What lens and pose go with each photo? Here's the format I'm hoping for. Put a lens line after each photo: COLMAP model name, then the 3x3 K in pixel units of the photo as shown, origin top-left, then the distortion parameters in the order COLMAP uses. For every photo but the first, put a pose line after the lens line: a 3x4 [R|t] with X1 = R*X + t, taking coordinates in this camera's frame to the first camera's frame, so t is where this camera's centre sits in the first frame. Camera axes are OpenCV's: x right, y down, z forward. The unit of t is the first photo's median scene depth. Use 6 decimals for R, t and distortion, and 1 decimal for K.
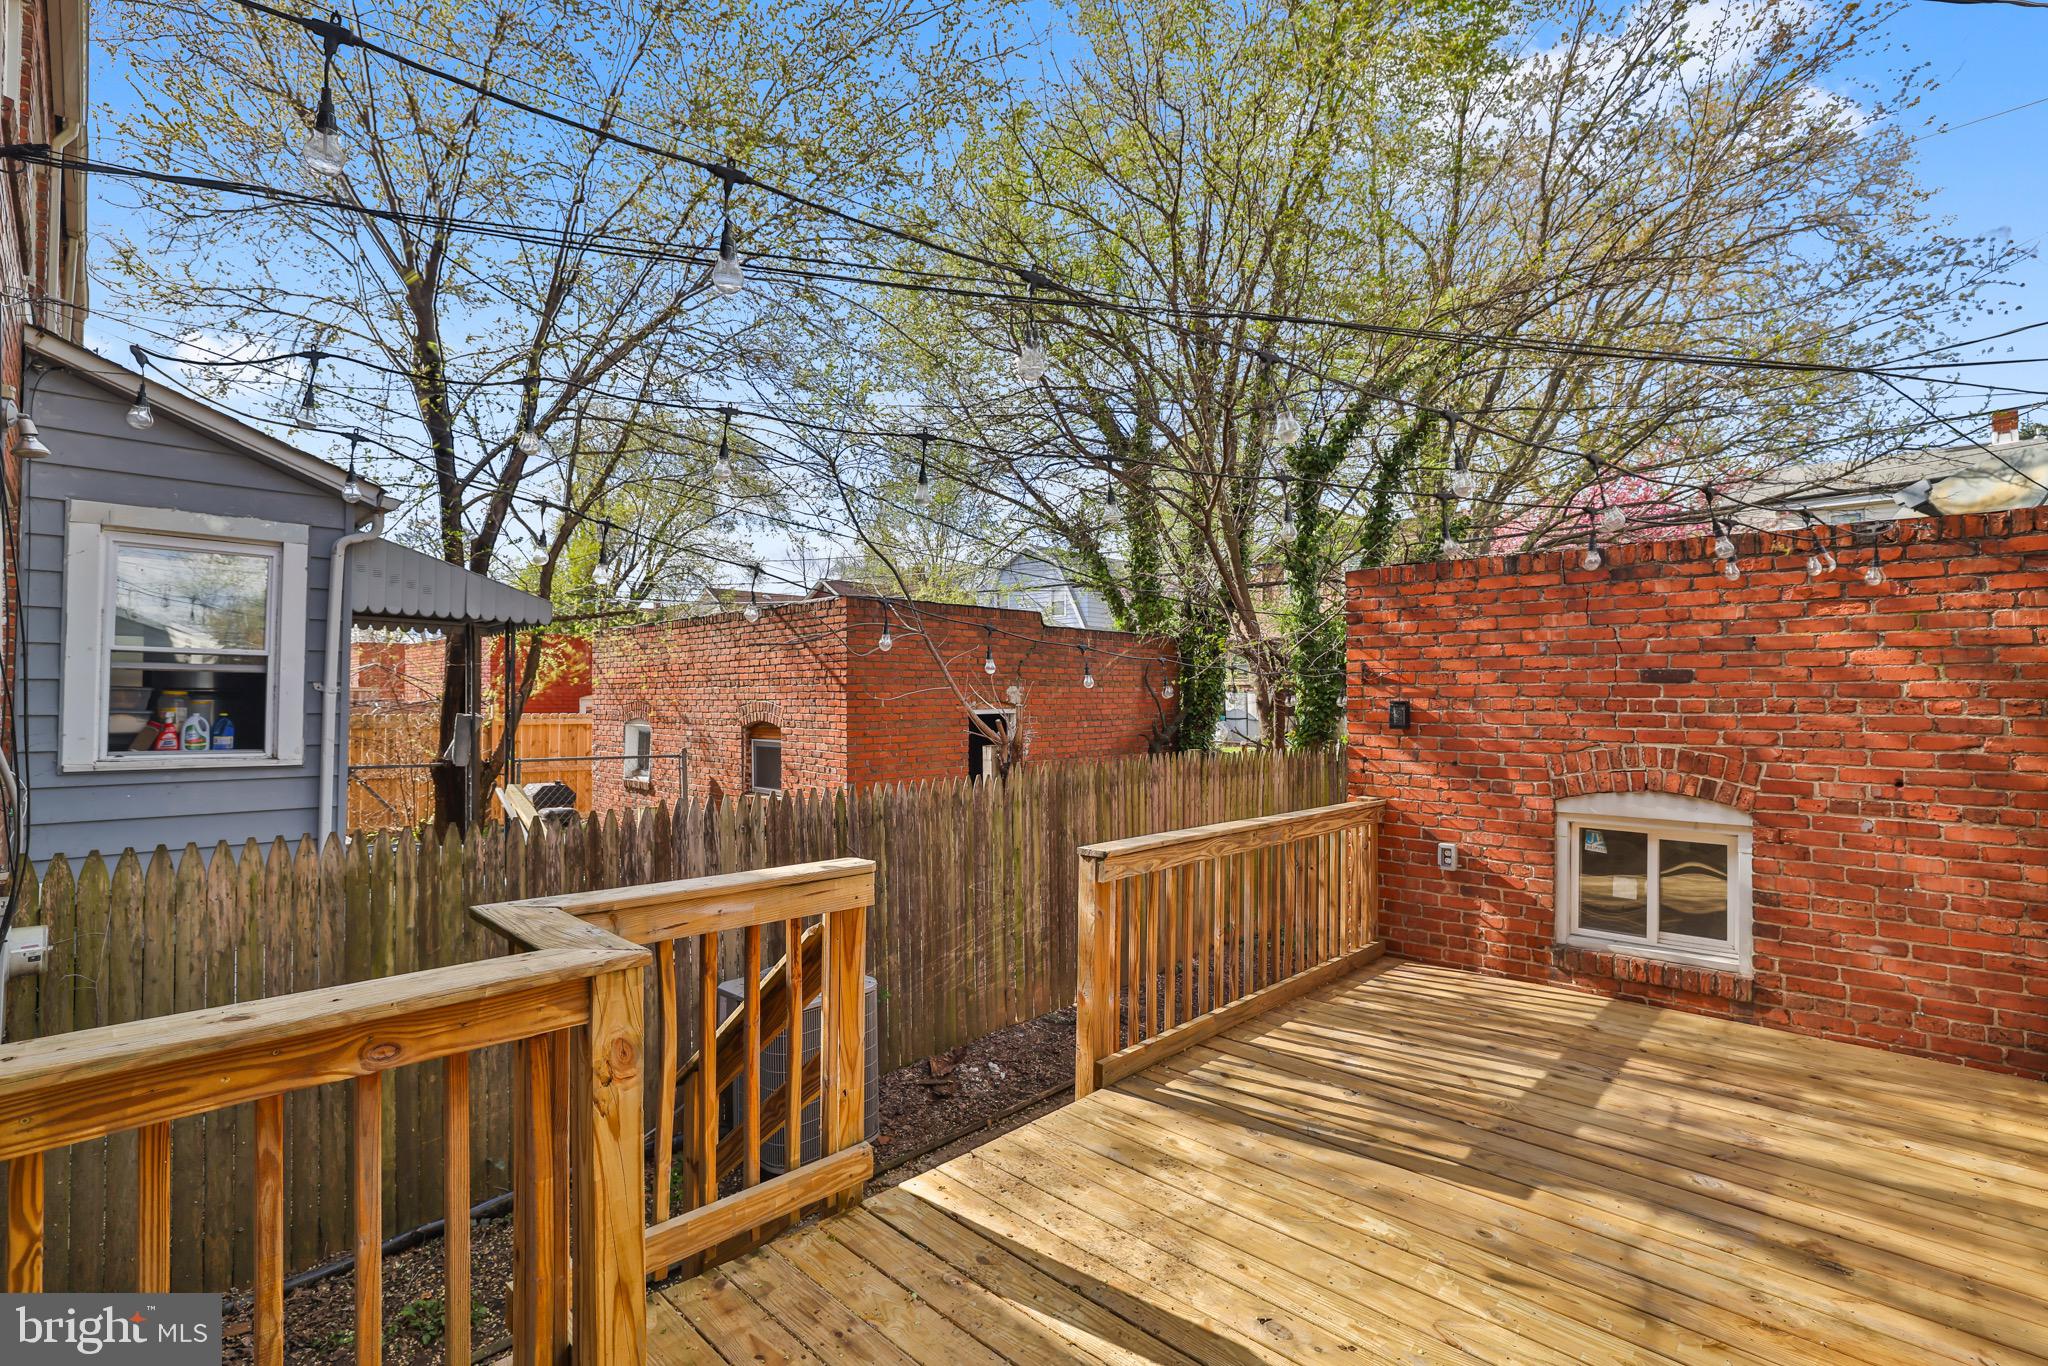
lens RADIAL K [[973.8, 0, 992.0], [0, 973.8, 626.1], [0, 0, 1]] dist [-0.048194, 0.021811]
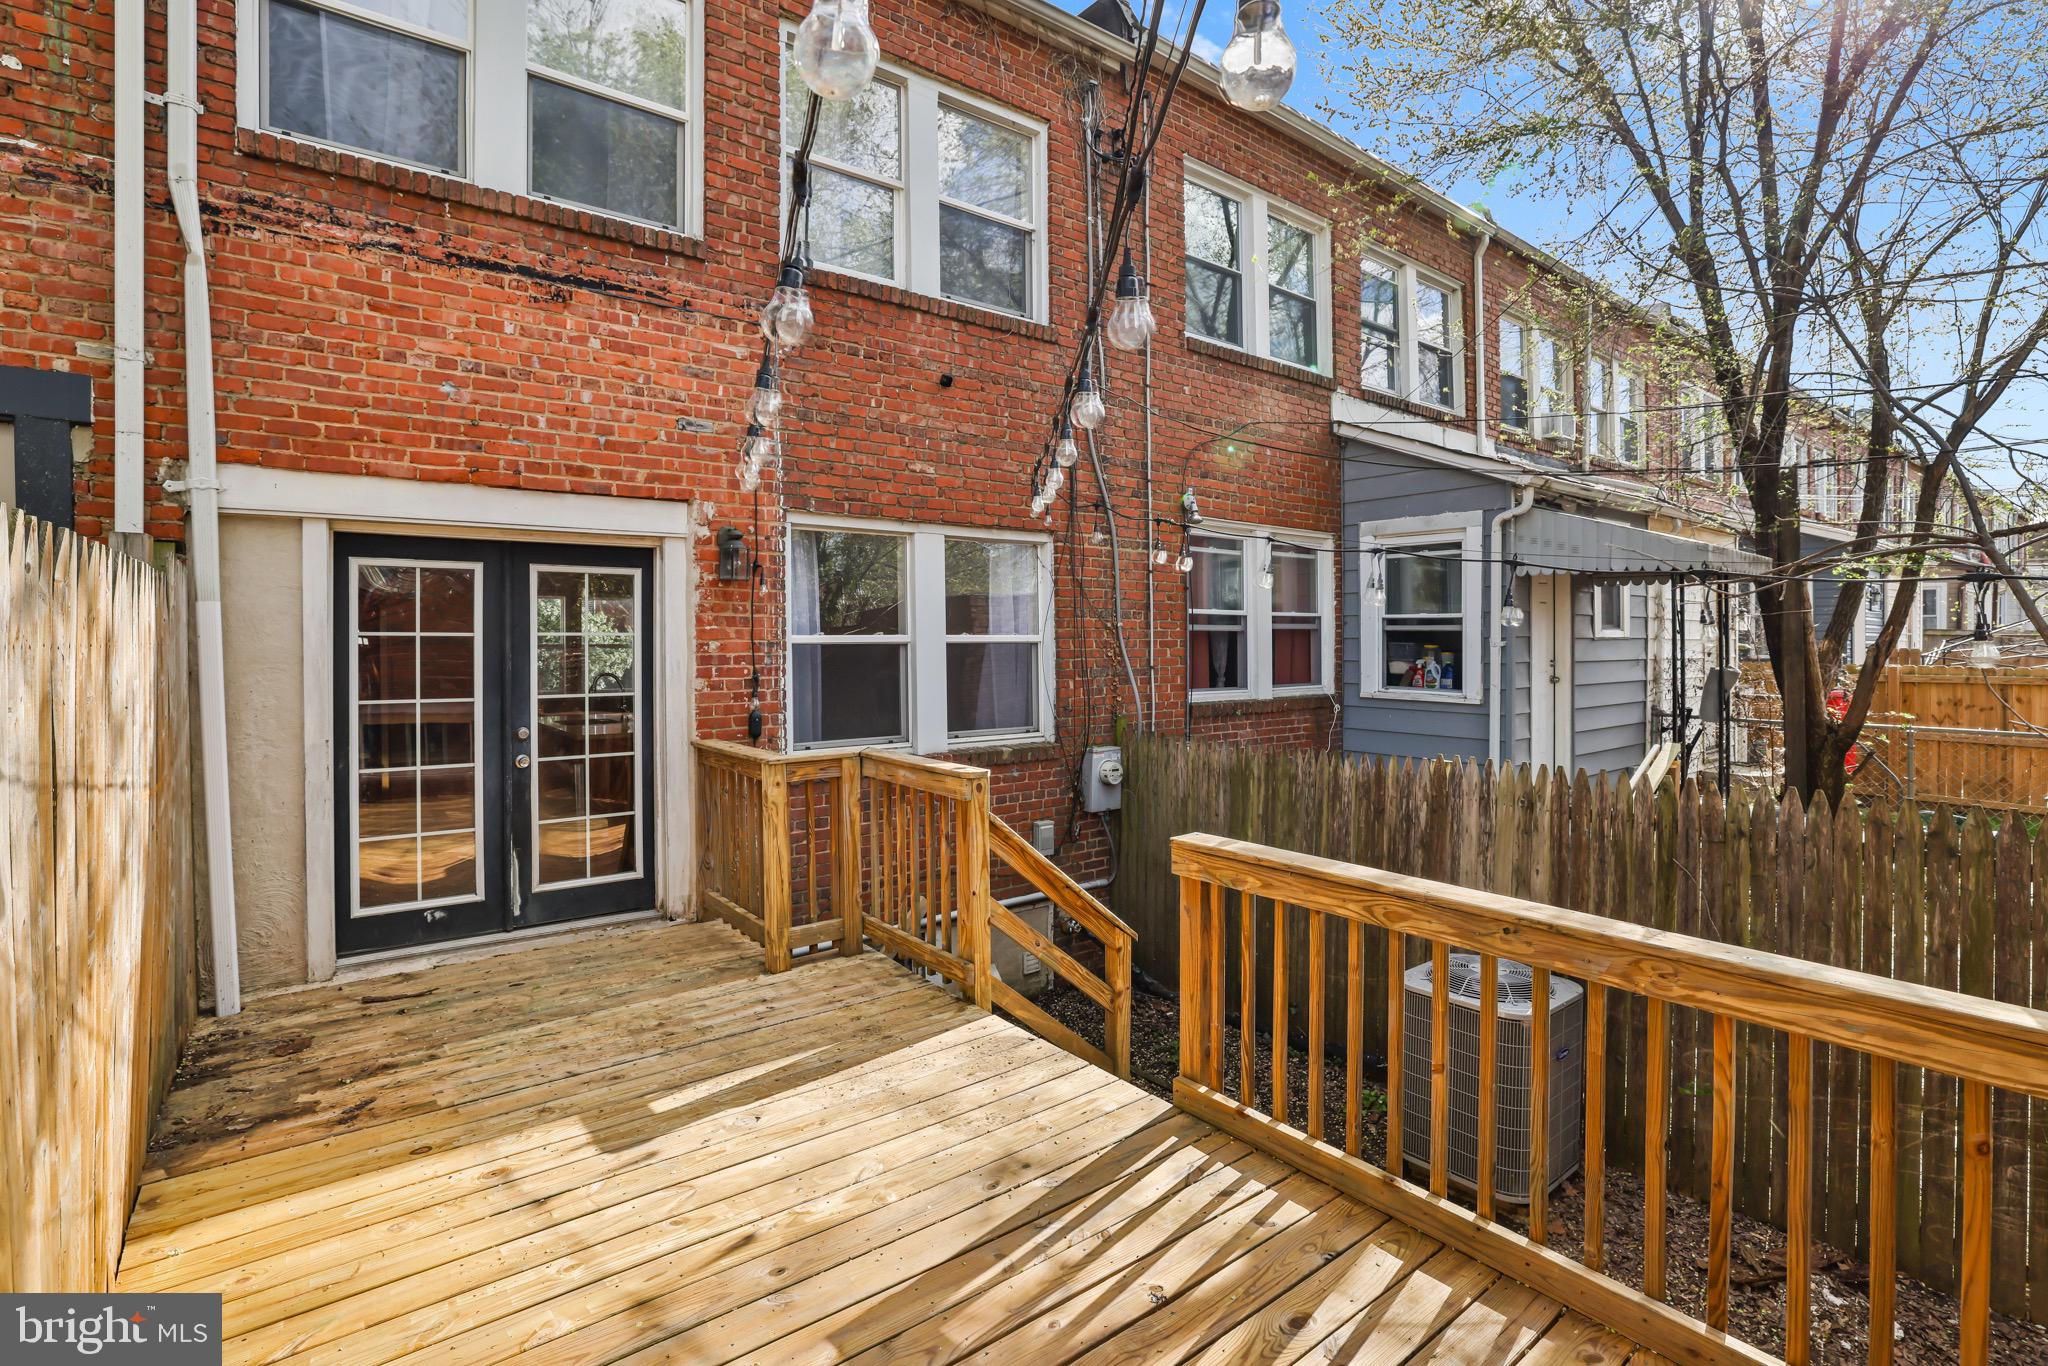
lens RADIAL K [[933.9, 0, 1014.3], [0, 933.9, 644.4], [0, 0, 1]] dist [-0.050274, 0.017931]
pose [[-0.120395, 0.004759, -0.992715, 0.799265], [0.070618, 0.997496, -0.003782, 0.043629], [0.990211, -0.070559, -0.120430, 0.818689]]
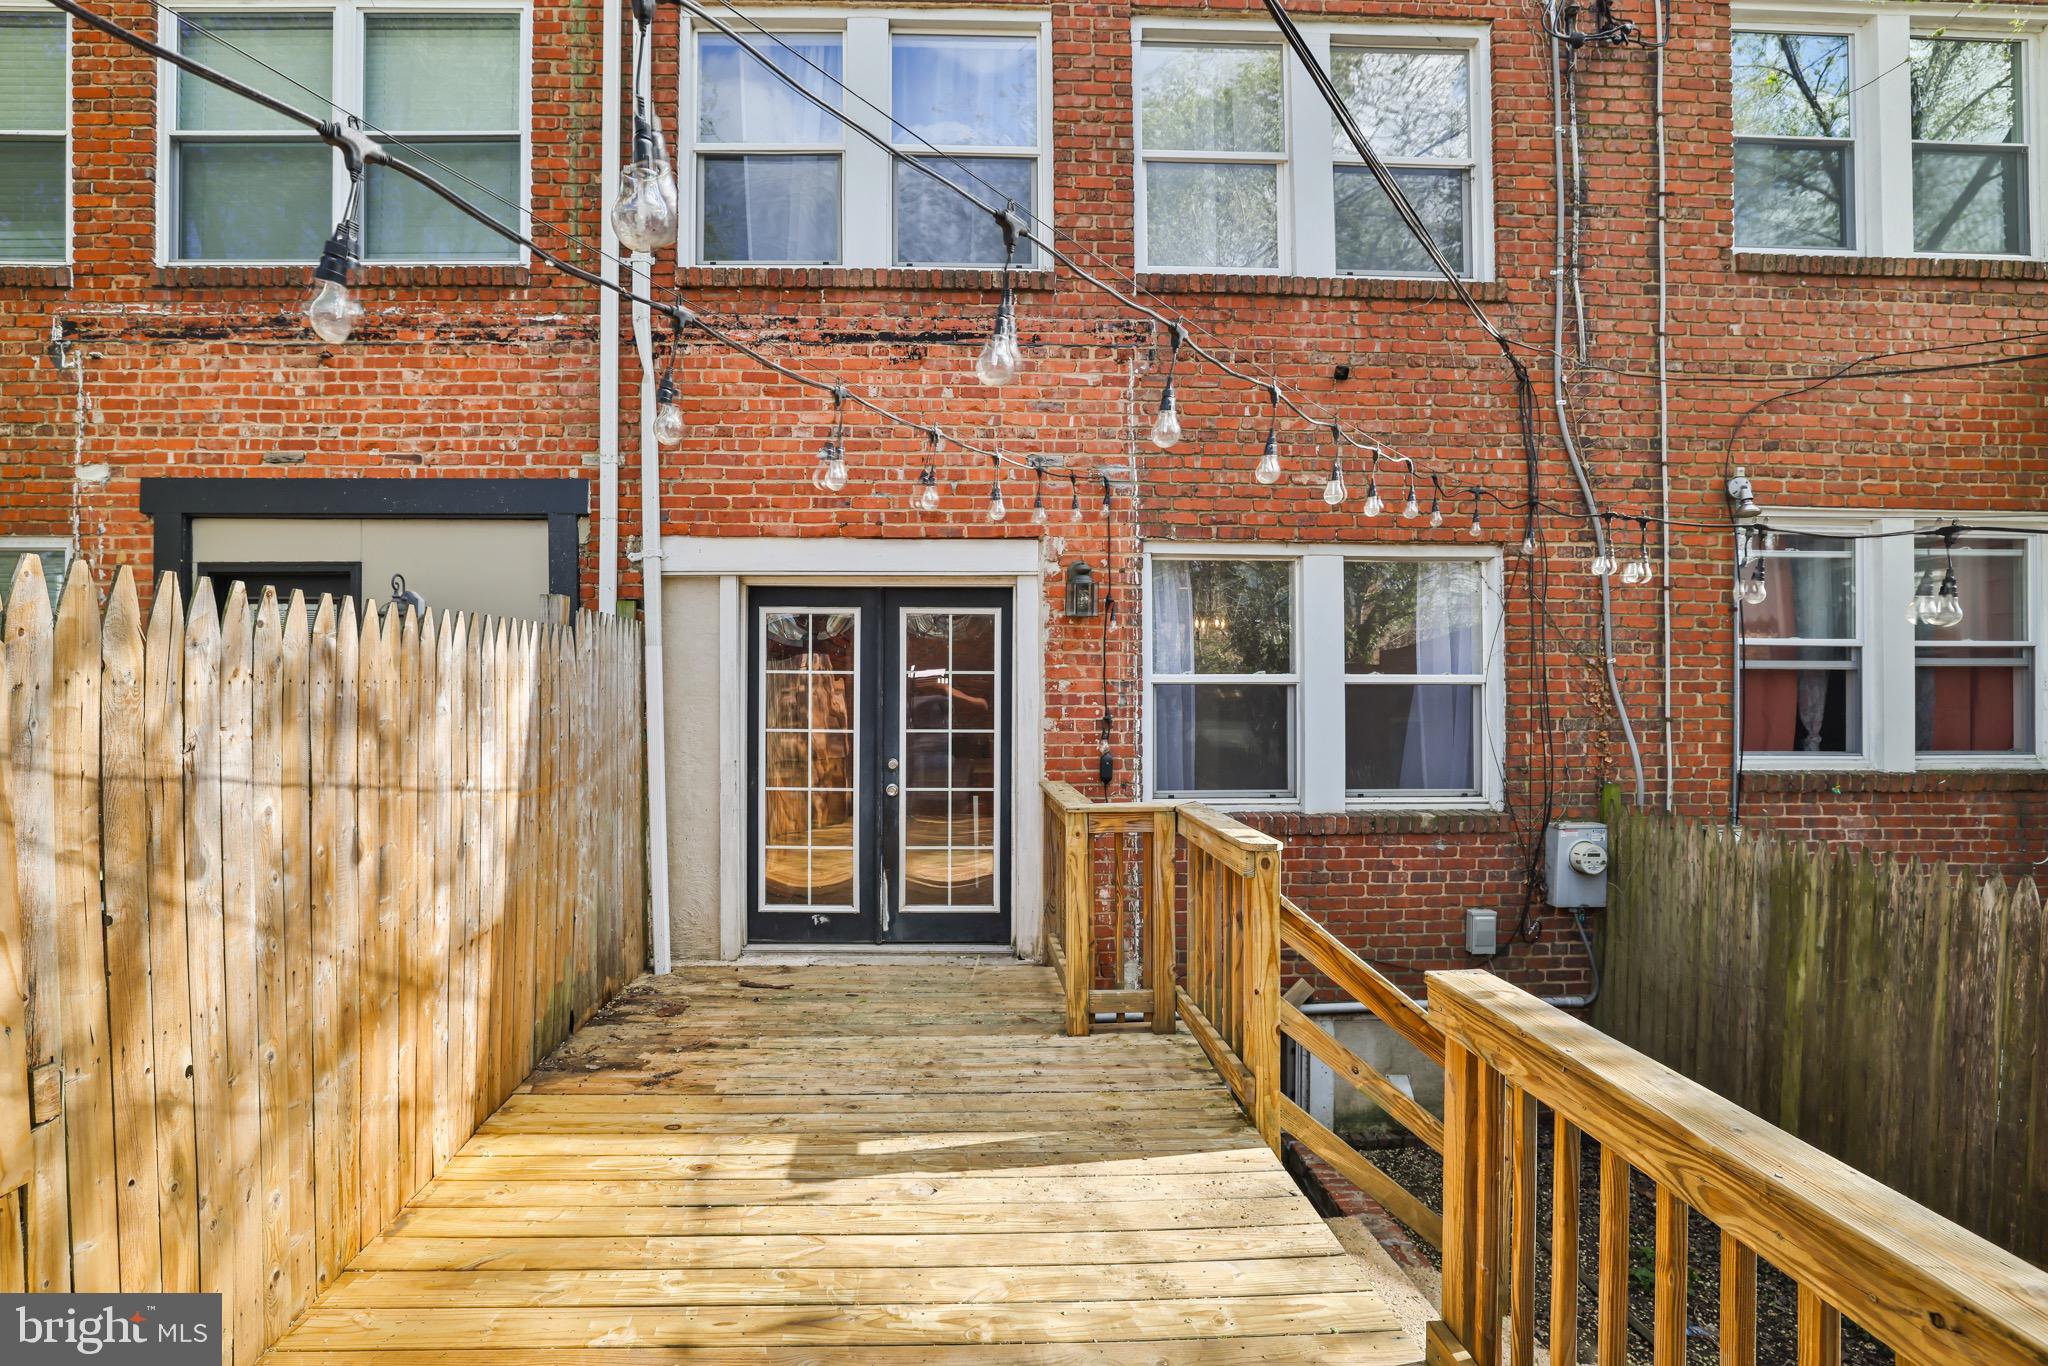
lens RADIAL K [[934.3, 0, 979.2], [0, 934.3, 684.2], [0, 0, 1]] dist [-0.052689, 0.018914]
pose [[-0.672080, 0.002411, -0.740475, 0.597878], [0.047600, 0.998067, -0.039953, 0.054558], [0.738947, -0.062098, -0.670896, 0.996350]]
